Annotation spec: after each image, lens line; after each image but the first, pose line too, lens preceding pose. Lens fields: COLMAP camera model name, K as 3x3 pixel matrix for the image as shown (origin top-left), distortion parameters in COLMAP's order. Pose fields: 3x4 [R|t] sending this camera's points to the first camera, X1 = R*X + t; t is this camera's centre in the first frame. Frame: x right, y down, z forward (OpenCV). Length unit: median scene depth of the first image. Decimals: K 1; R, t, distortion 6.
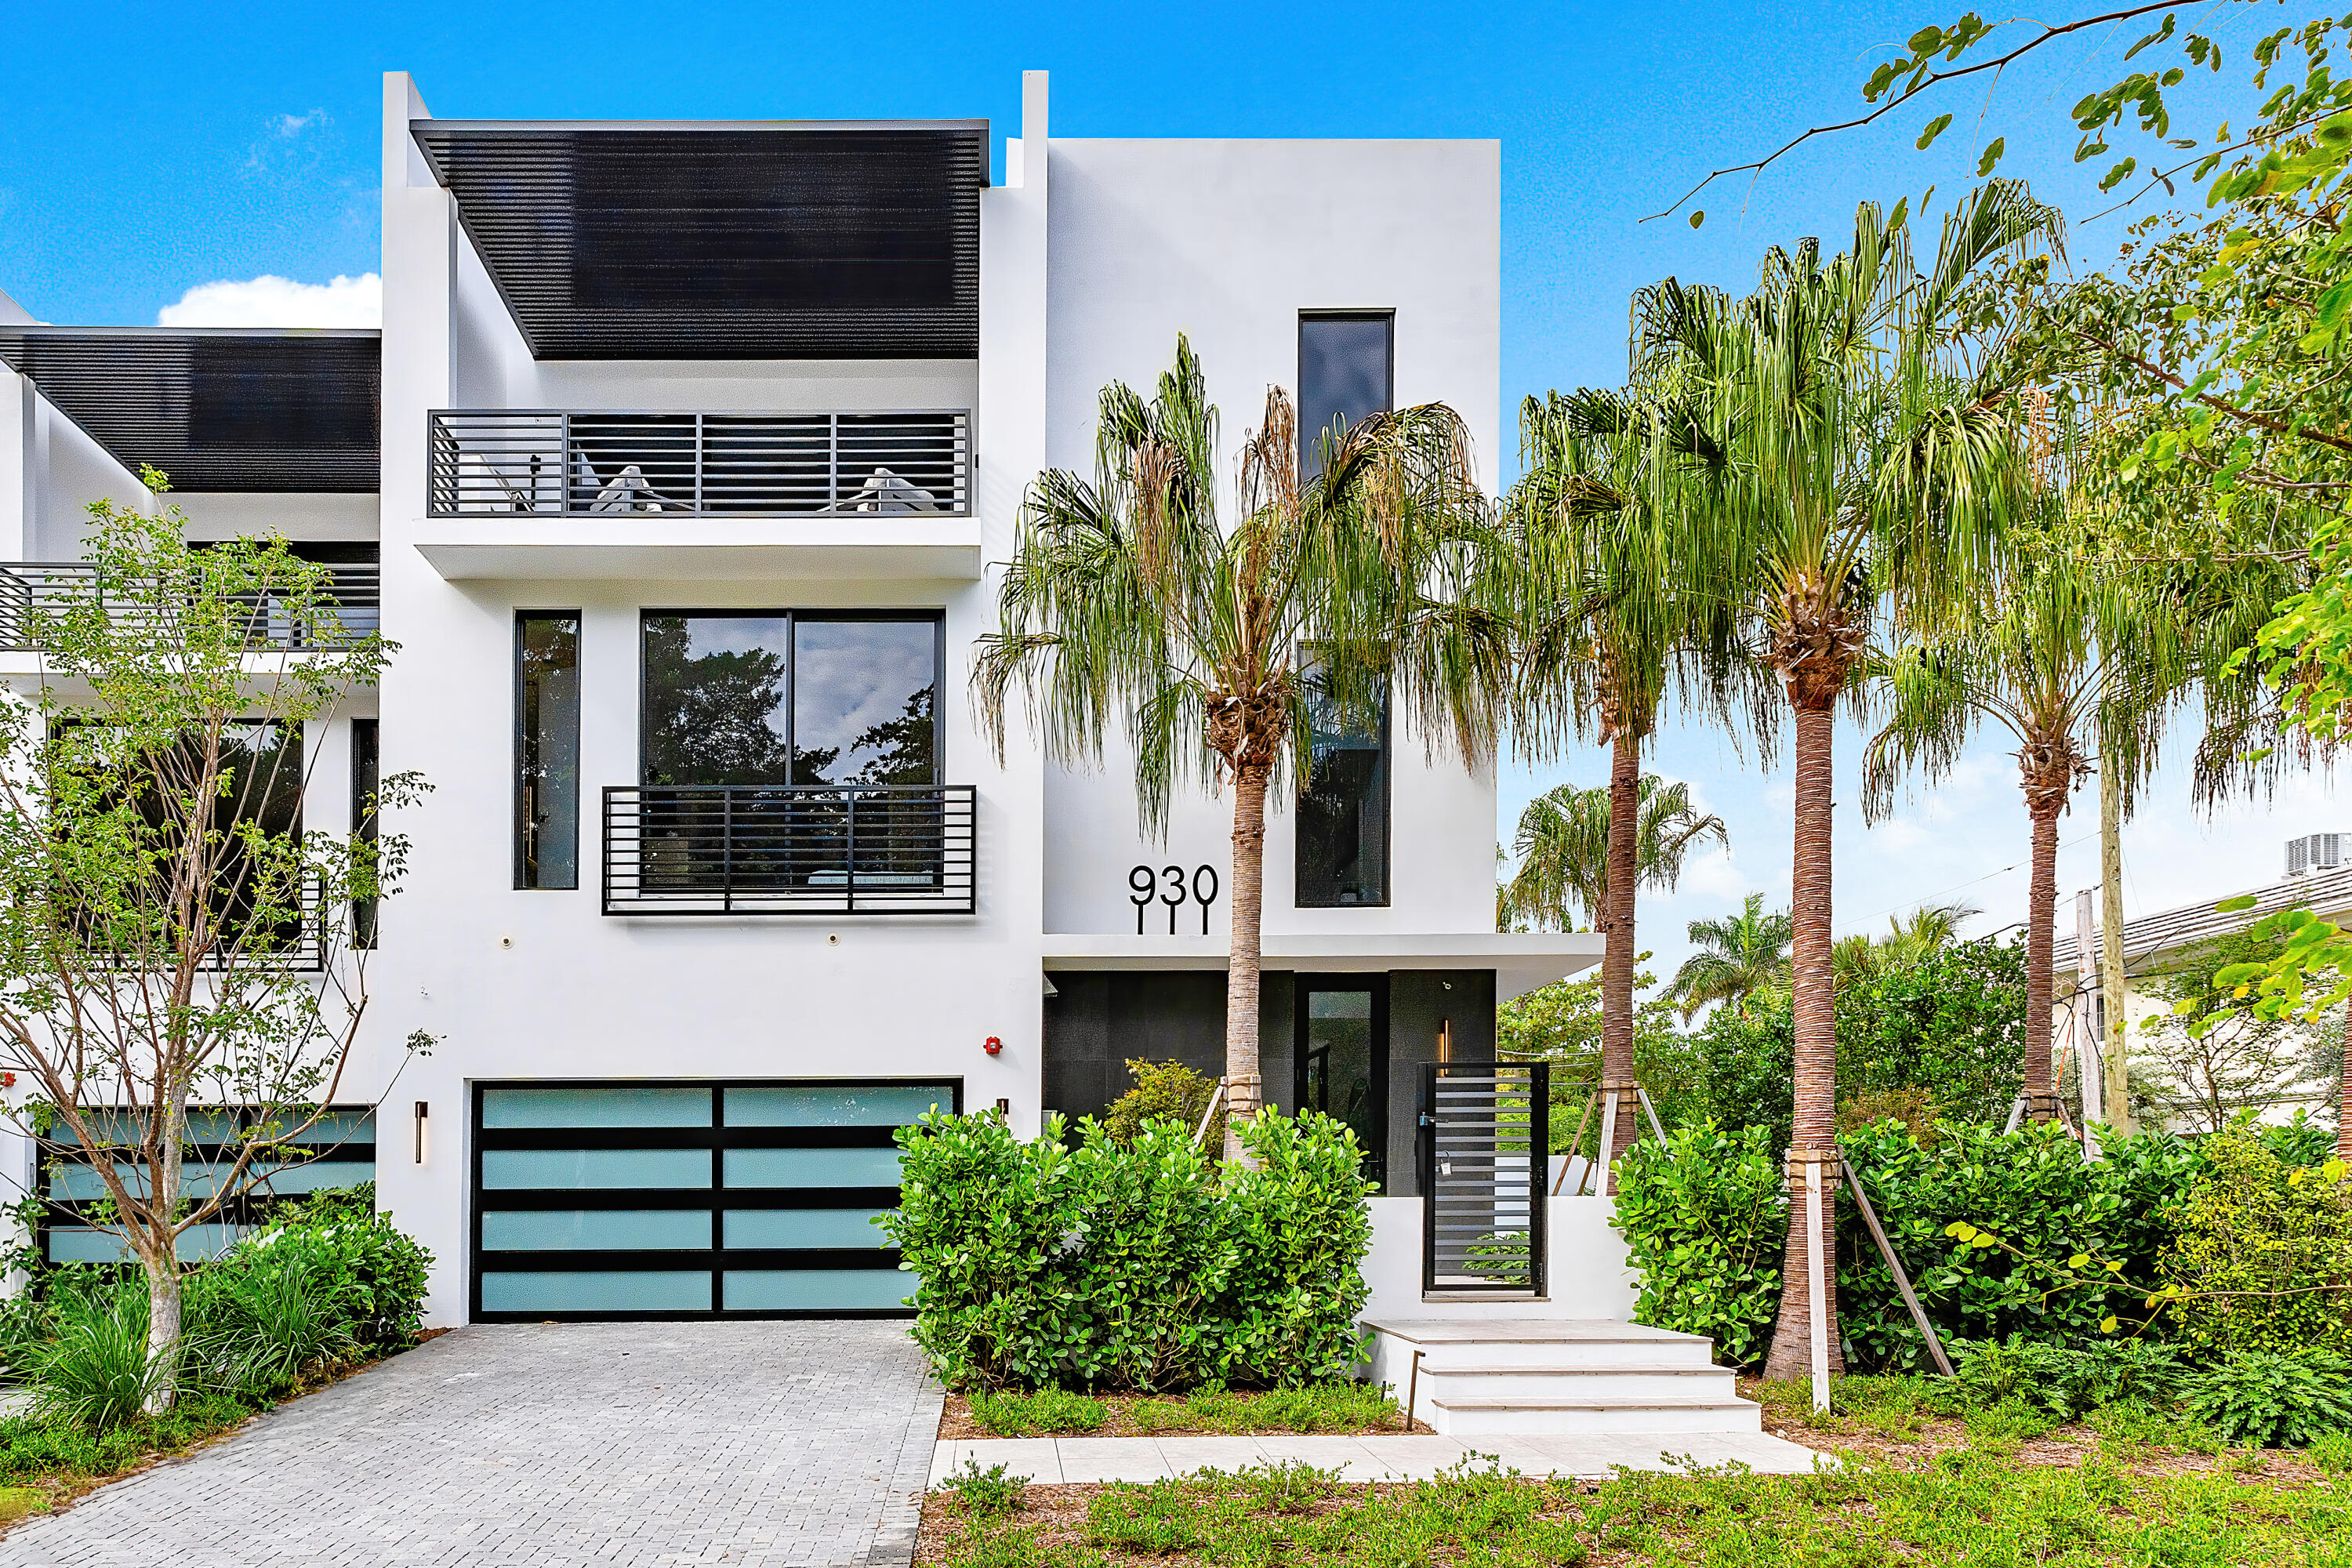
lens RADIAL K [[1268.0, 0, 1128.6], [0, 1268.0, 787.2], [0, 0, 1]] dist [0.003930, -0.002272]
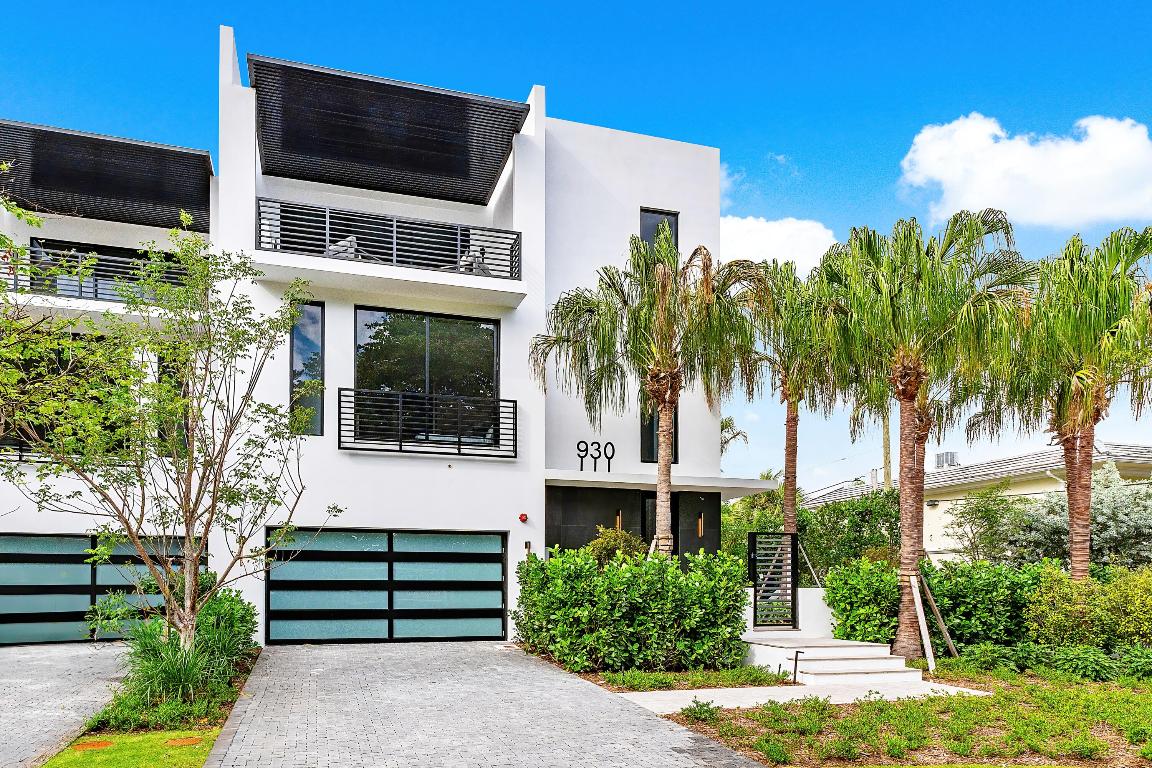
lens RADIAL K [[565.0, 0, 582.4], [0, 565.0, 392.9], [0, 0, 1]] dist [0.002414, -0.001460]
pose [[0.976066, 0.078295, 0.202892, -0.231426], [-0.075015, 0.996898, -0.023819, 0.000383], [-0.204128, 0.008029, 0.978911, 0.001550]]
